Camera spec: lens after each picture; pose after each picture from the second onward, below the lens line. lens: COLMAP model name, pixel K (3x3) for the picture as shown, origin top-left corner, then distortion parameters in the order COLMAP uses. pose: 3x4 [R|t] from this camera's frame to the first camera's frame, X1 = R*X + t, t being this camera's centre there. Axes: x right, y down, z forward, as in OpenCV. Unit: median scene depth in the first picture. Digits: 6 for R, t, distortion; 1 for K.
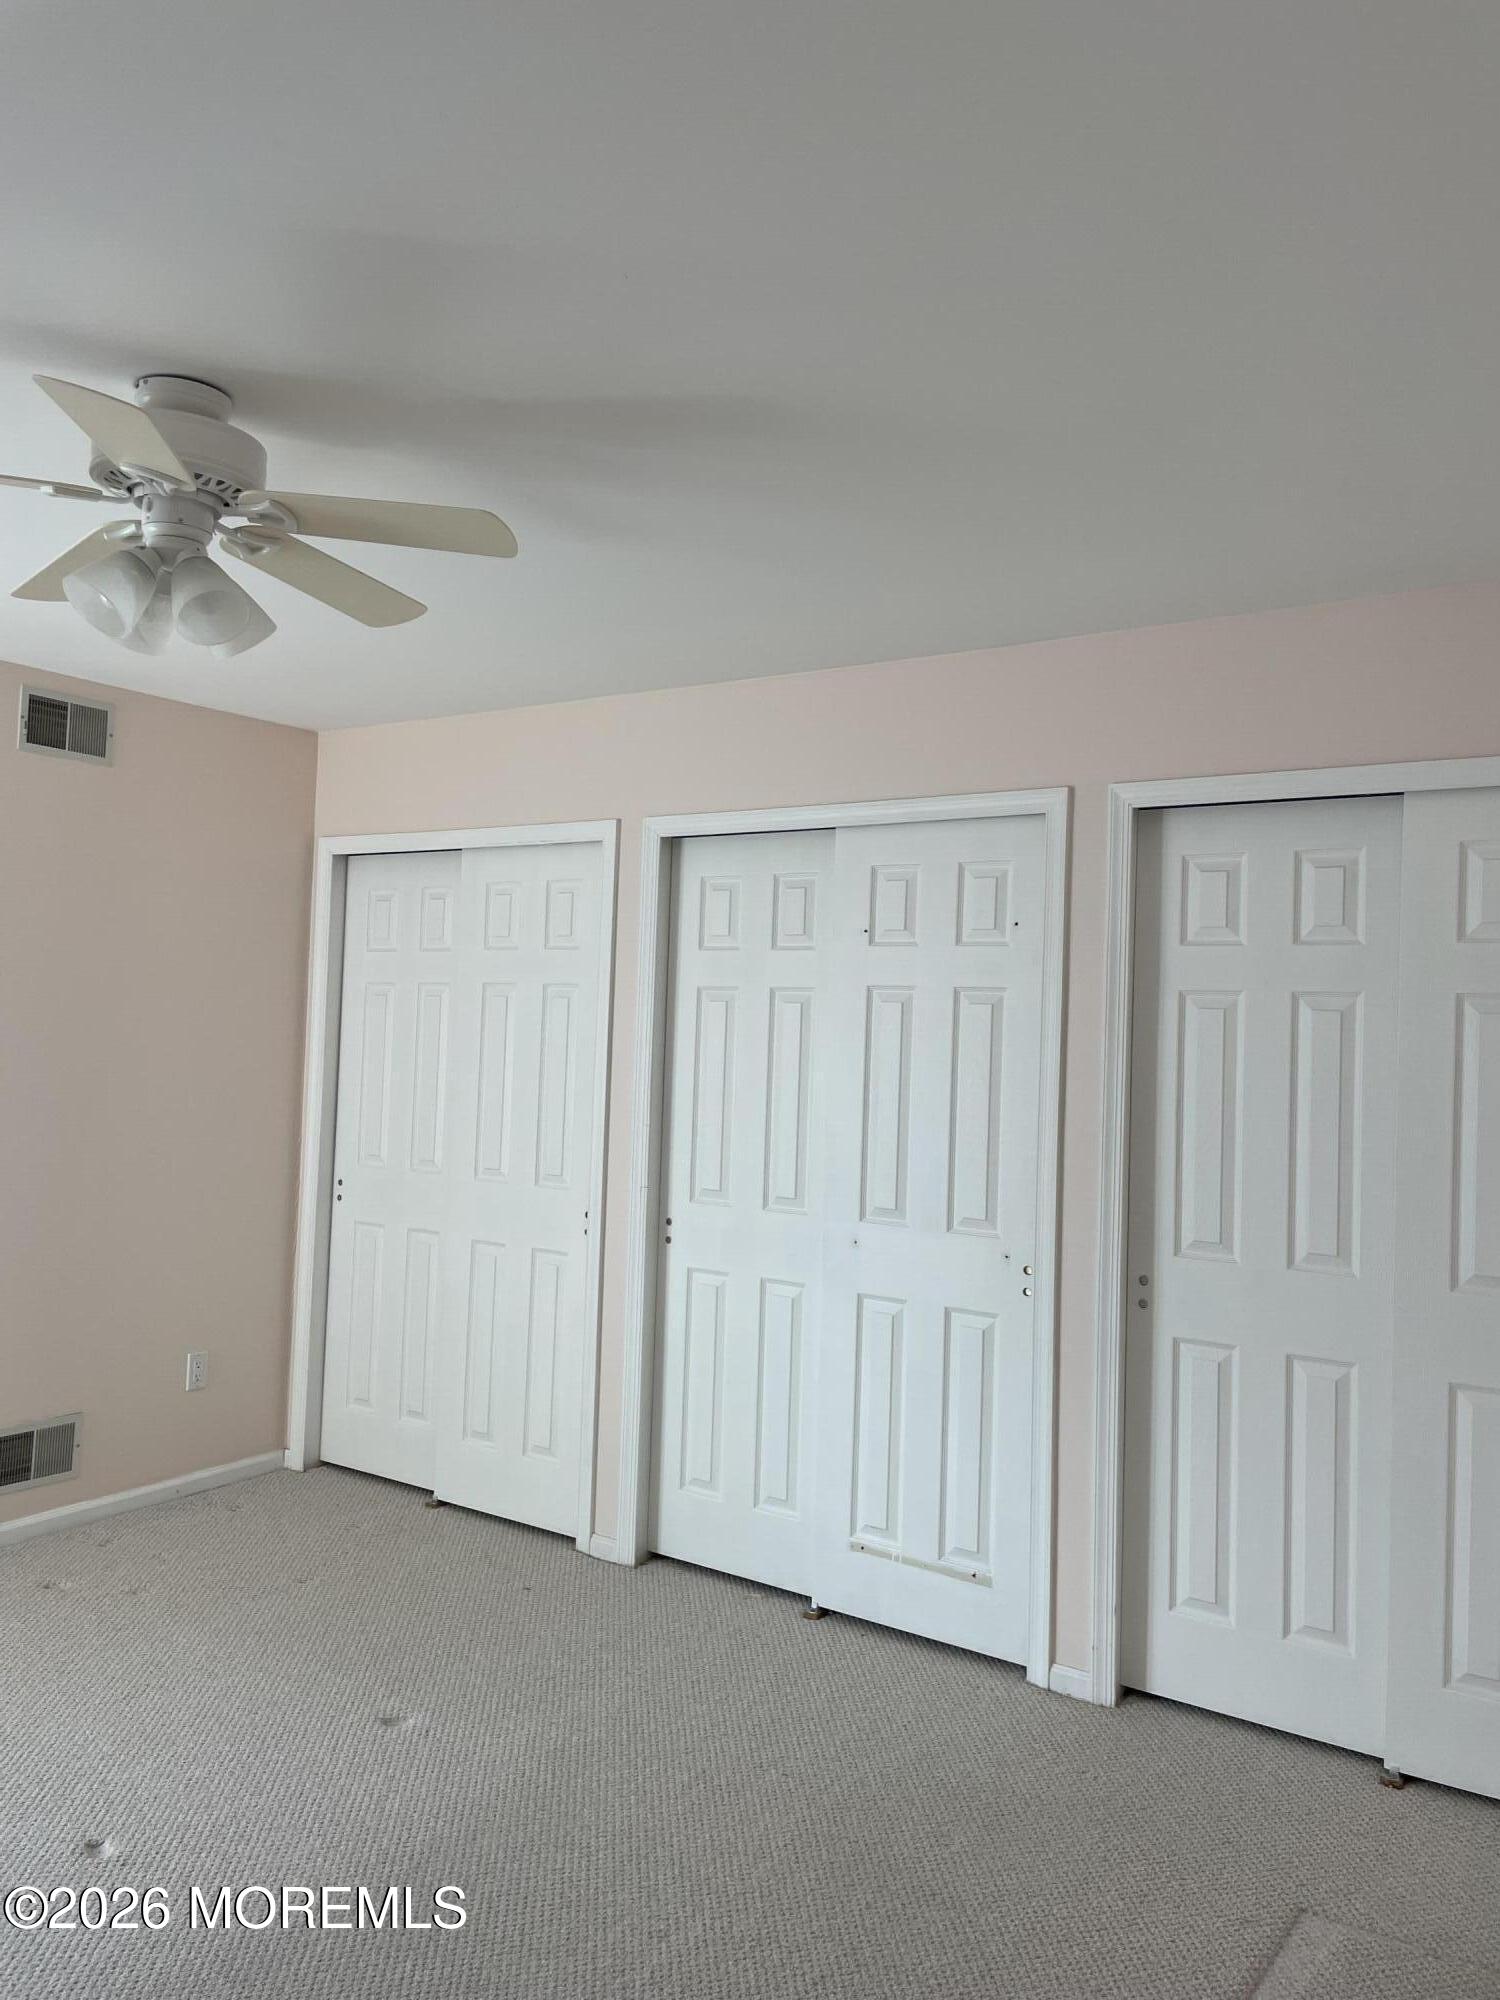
lens RADIAL K [[1535.6, 0, 753.6], [0, 1535.6, 992.5], [0, 0, 1]] dist [0.099409, -0.133150]
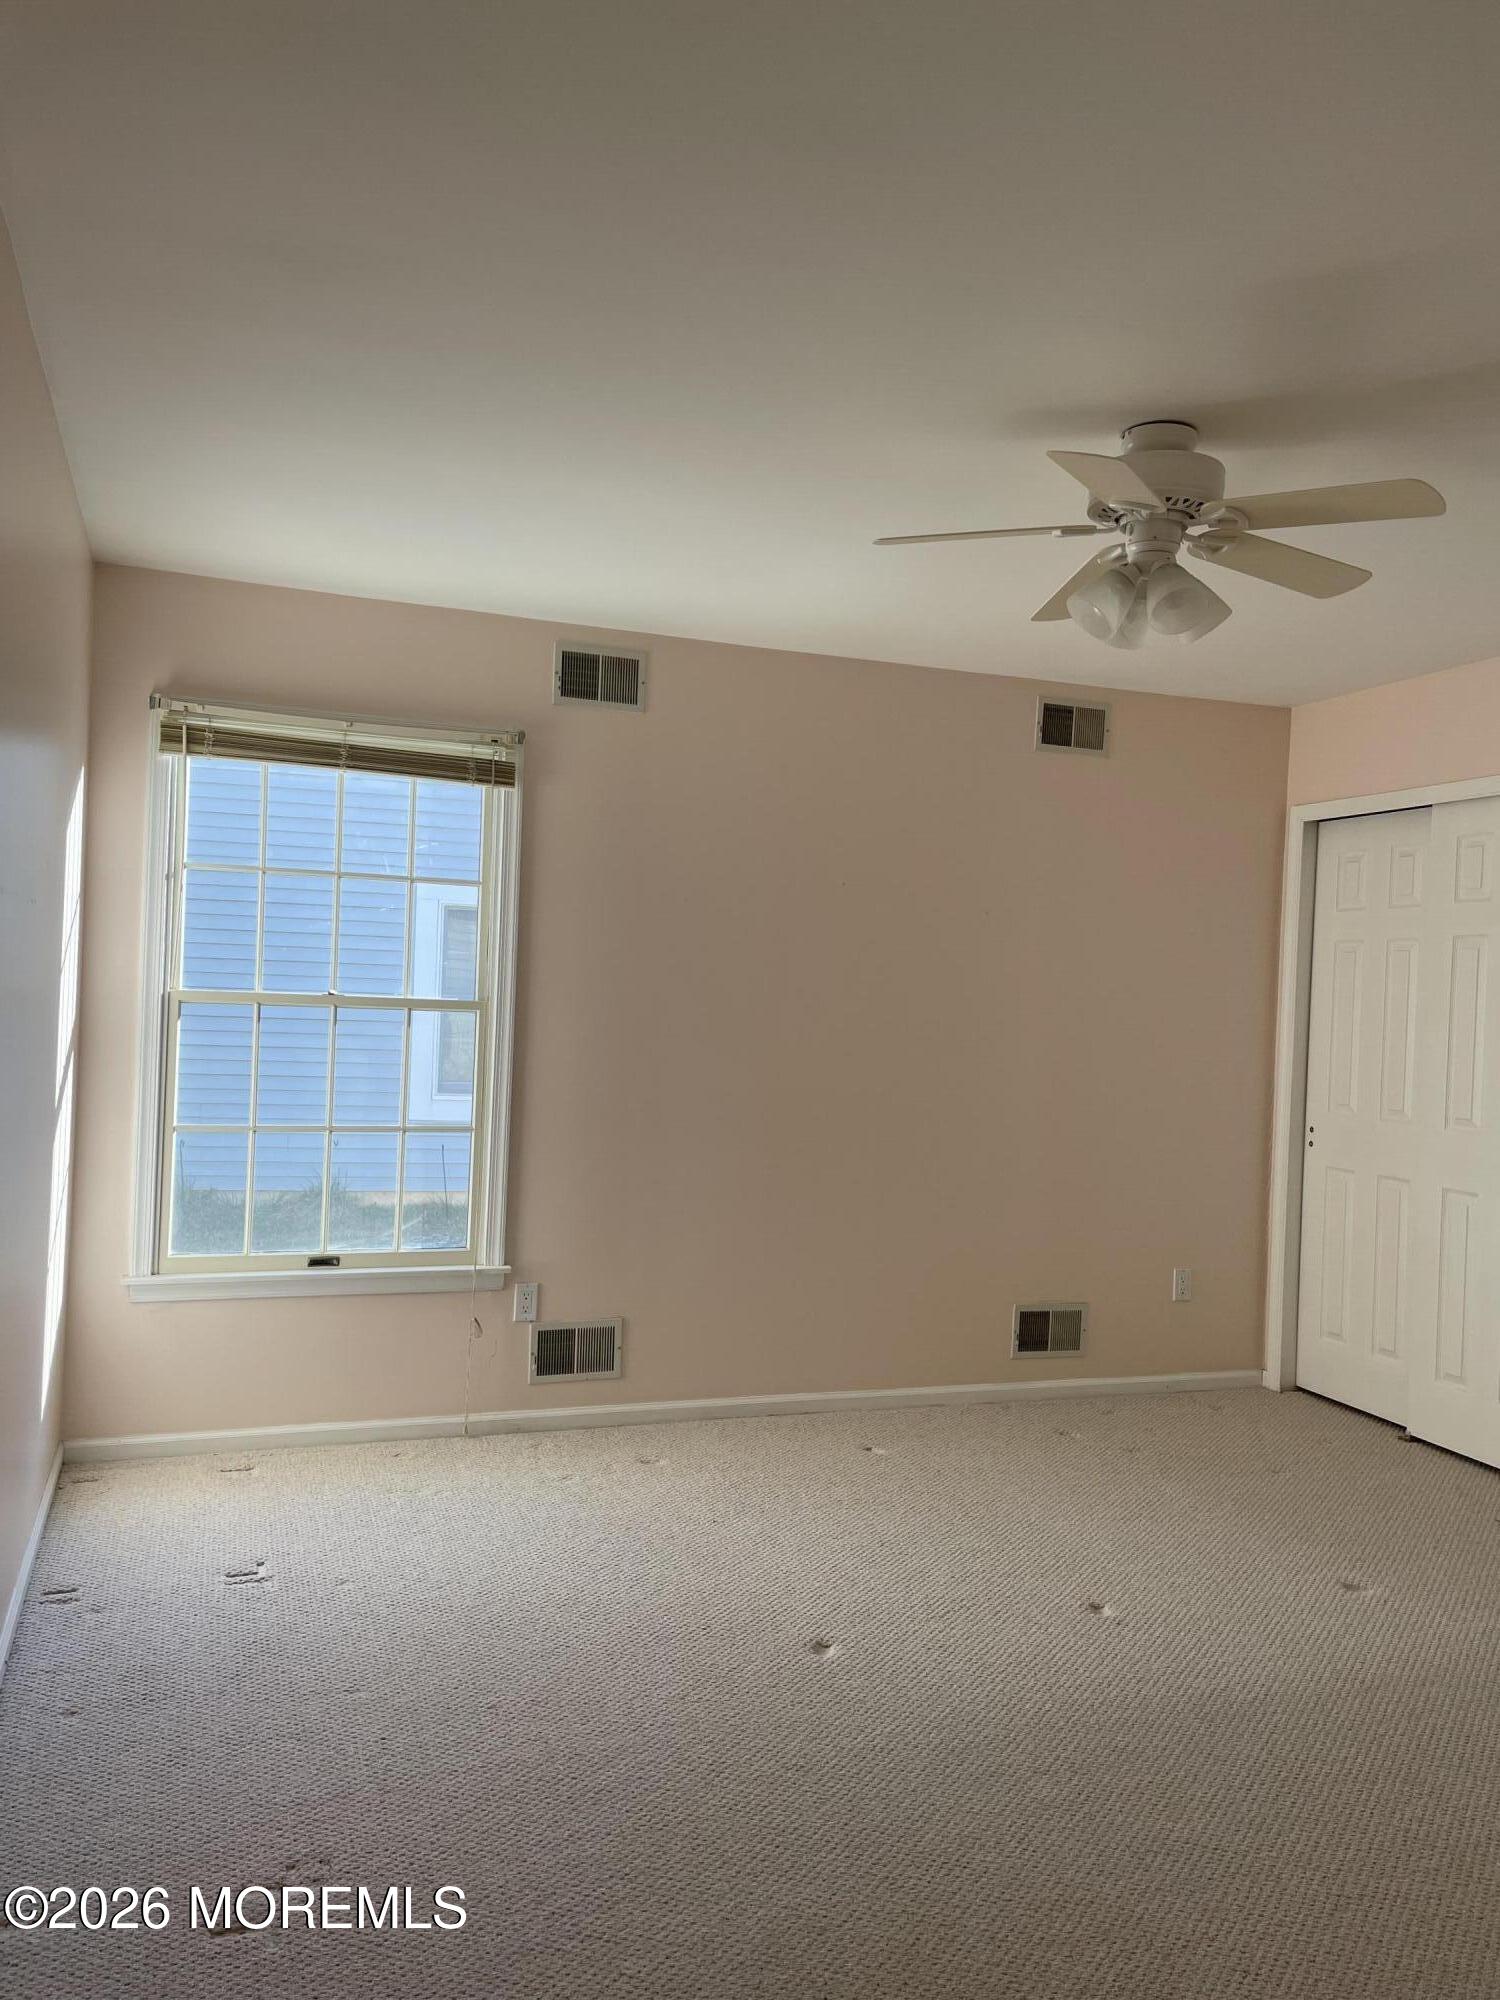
lens RADIAL K [[1535.6, 0, 753.6], [0, 1535.6, 992.5], [0, 0, 1]] dist [0.099409, -0.133150]
pose [[0.812917, -0.002265, -0.582375, 0.090477], [0.003273, 0.999994, 0.000680, 0.056984], [0.582370, -0.002459, 0.812920, -0.190160]]
